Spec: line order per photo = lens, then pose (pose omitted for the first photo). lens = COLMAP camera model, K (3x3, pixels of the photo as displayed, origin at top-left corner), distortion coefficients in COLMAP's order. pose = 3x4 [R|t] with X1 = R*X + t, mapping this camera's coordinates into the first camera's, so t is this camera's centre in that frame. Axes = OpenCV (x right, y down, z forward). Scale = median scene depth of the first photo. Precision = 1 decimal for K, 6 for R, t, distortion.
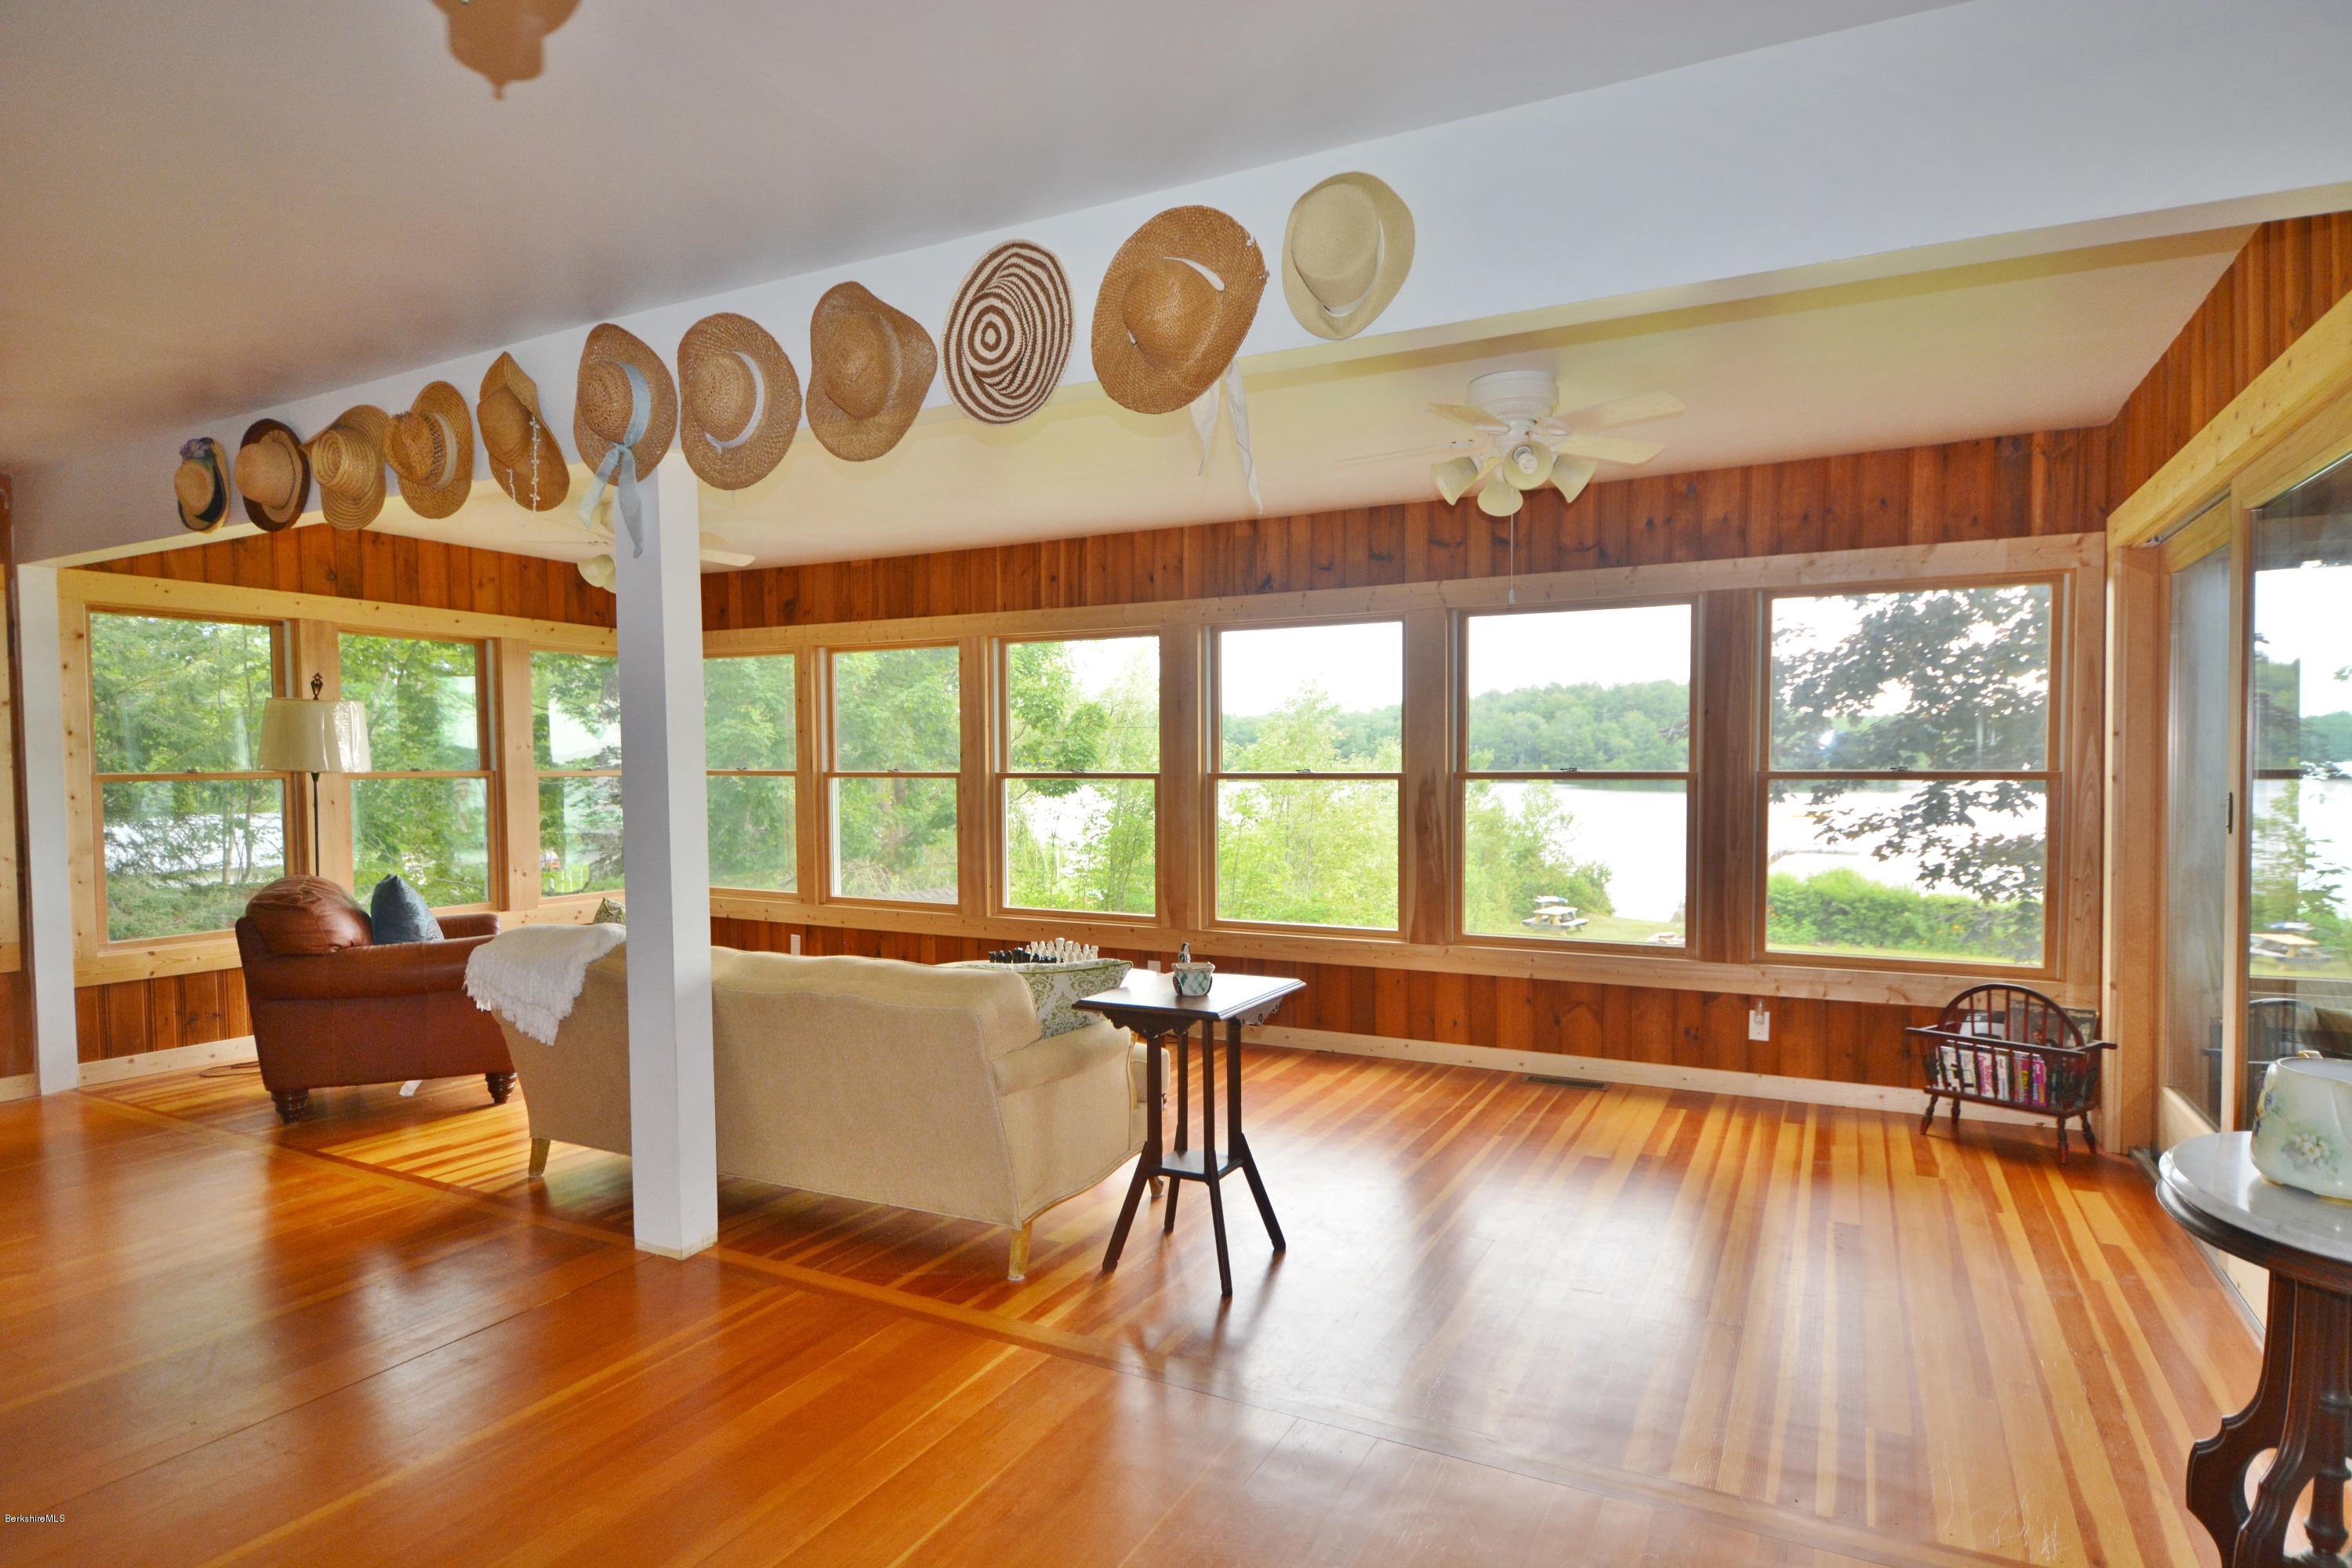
lens RADIAL K [[1292.0, 0, 1159.0], [0, 1292.0, 811.9], [0, 0, 1]] dist [0.002209, -0.000276]
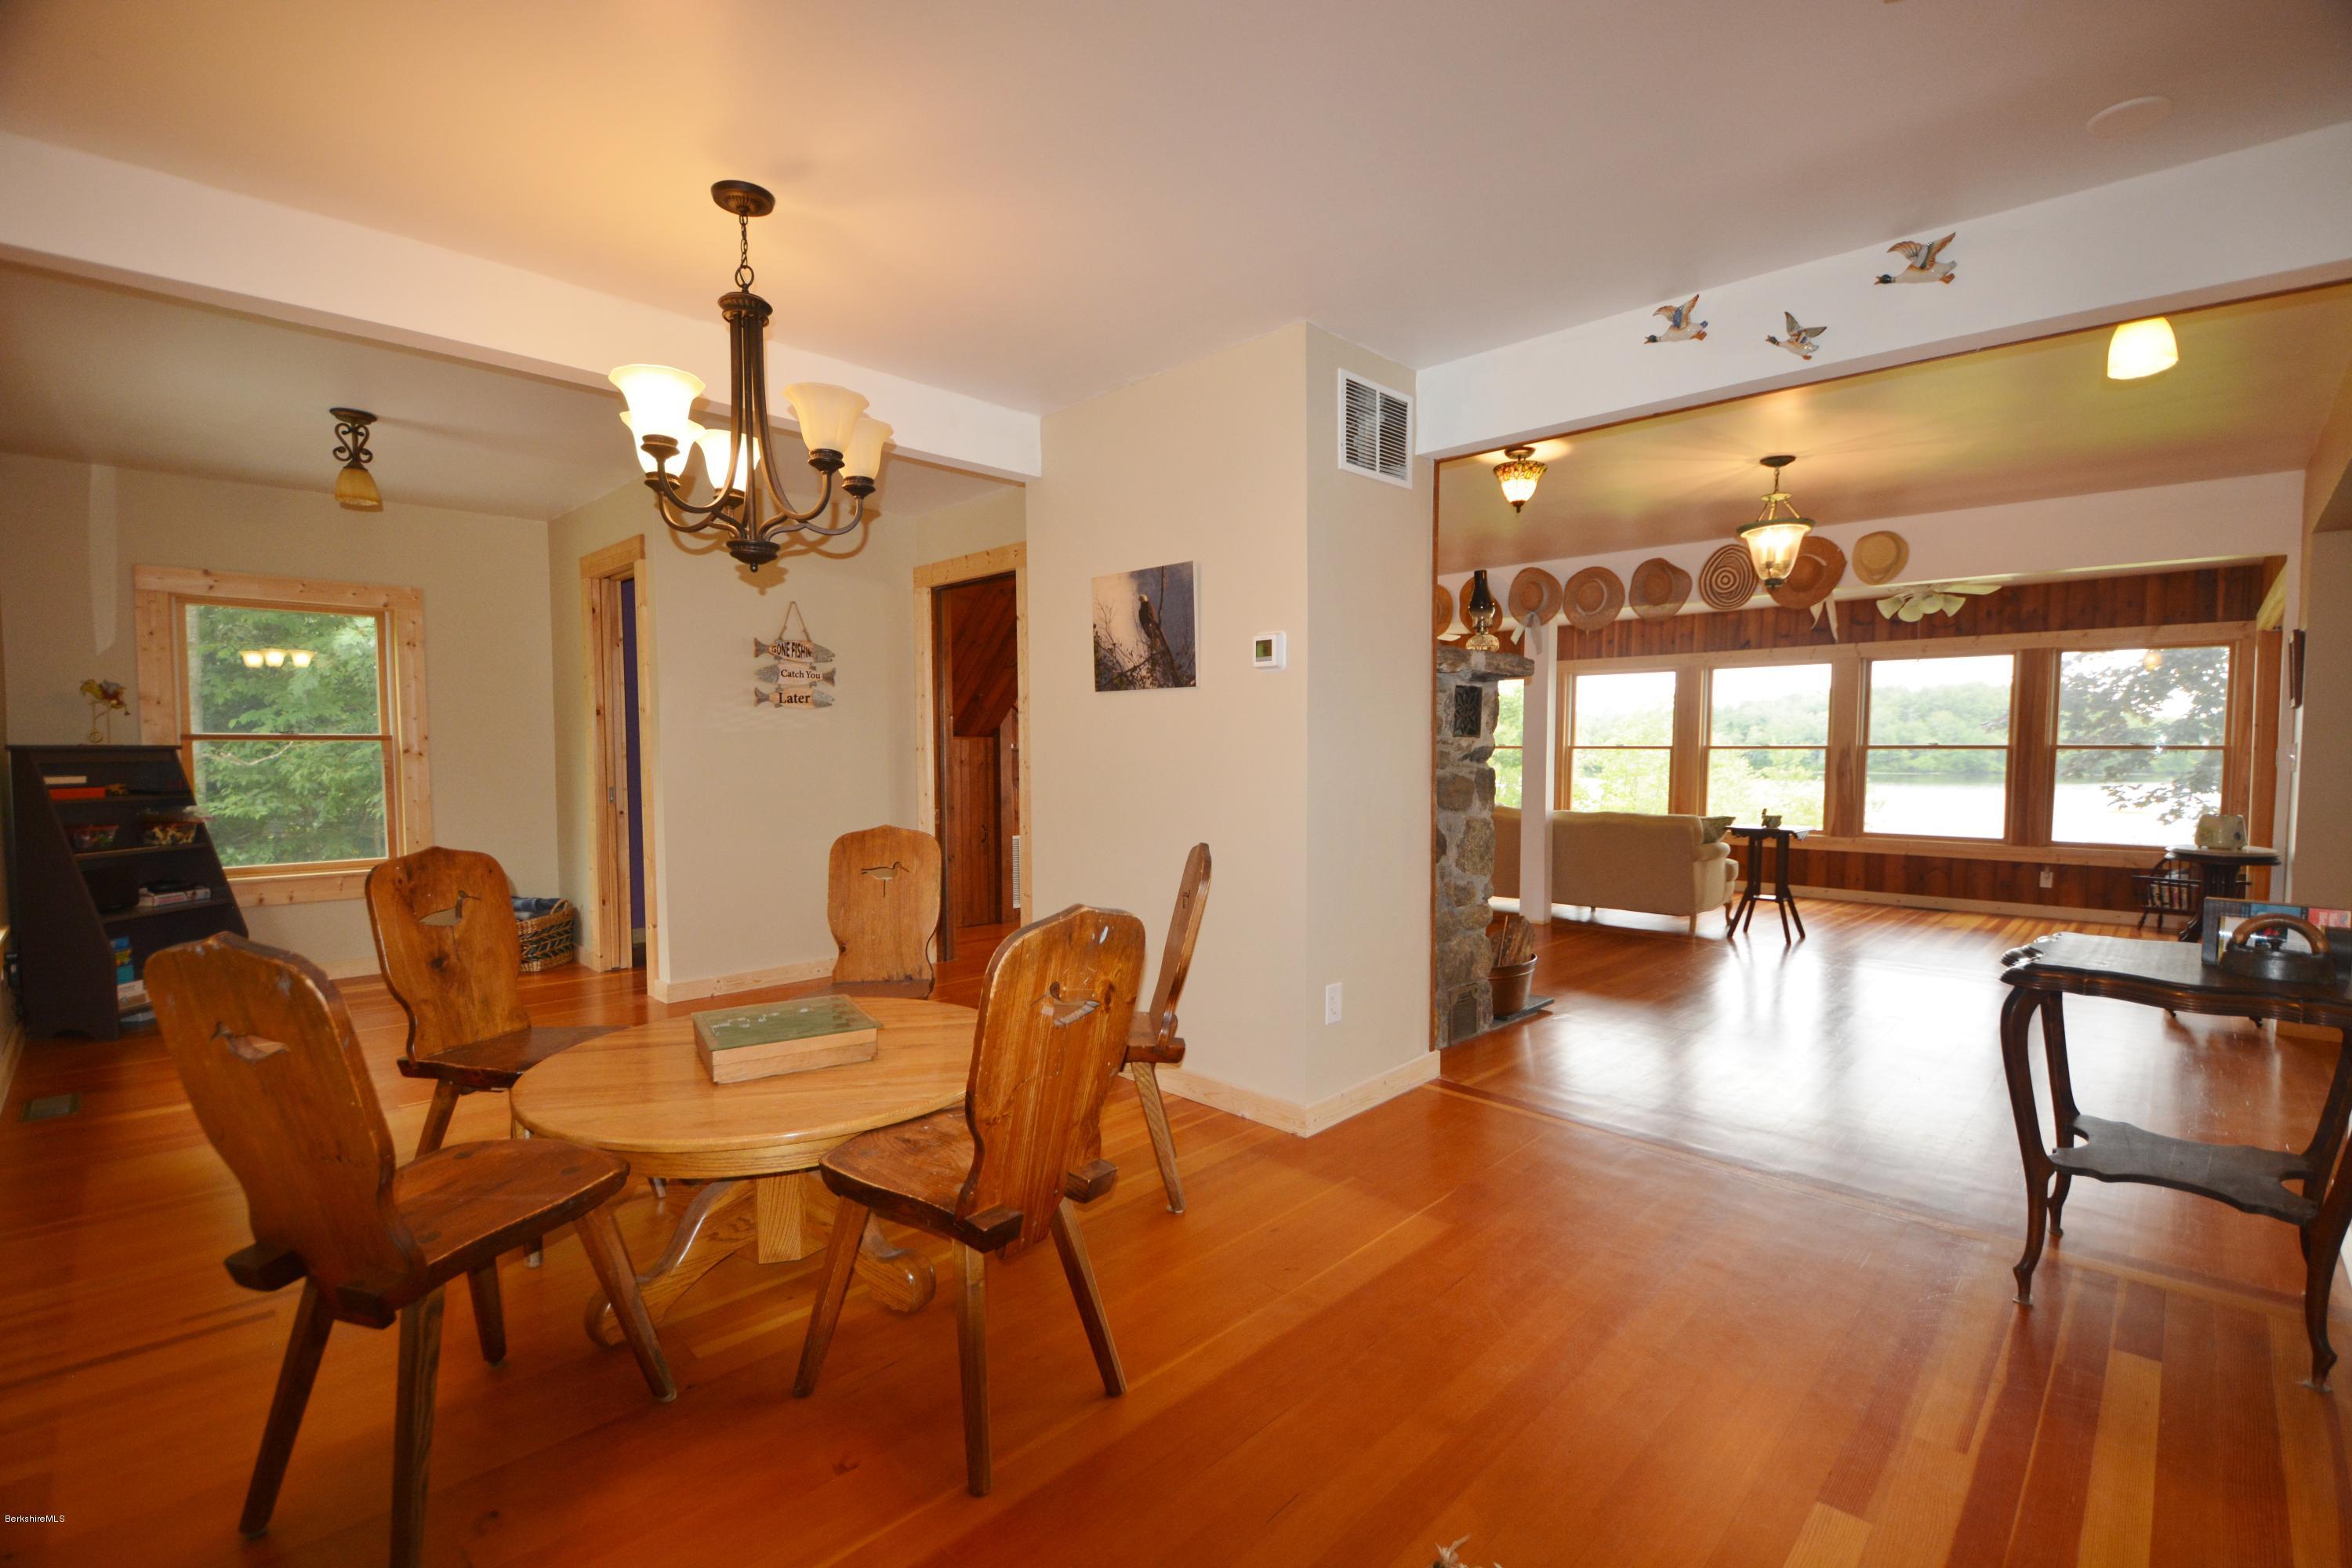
lens RADIAL K [[1038.7, 0, 1192.1], [0, 1038.7, 808.6], [0, 0, 1]] dist [0.001110, -0.012832]
pose [[0.963023, 0.024565, -0.268298, -0.298243], [-0.020426, 0.999626, 0.018209, 0.053229], [0.268645, -0.012056, 0.963164, -0.701400]]
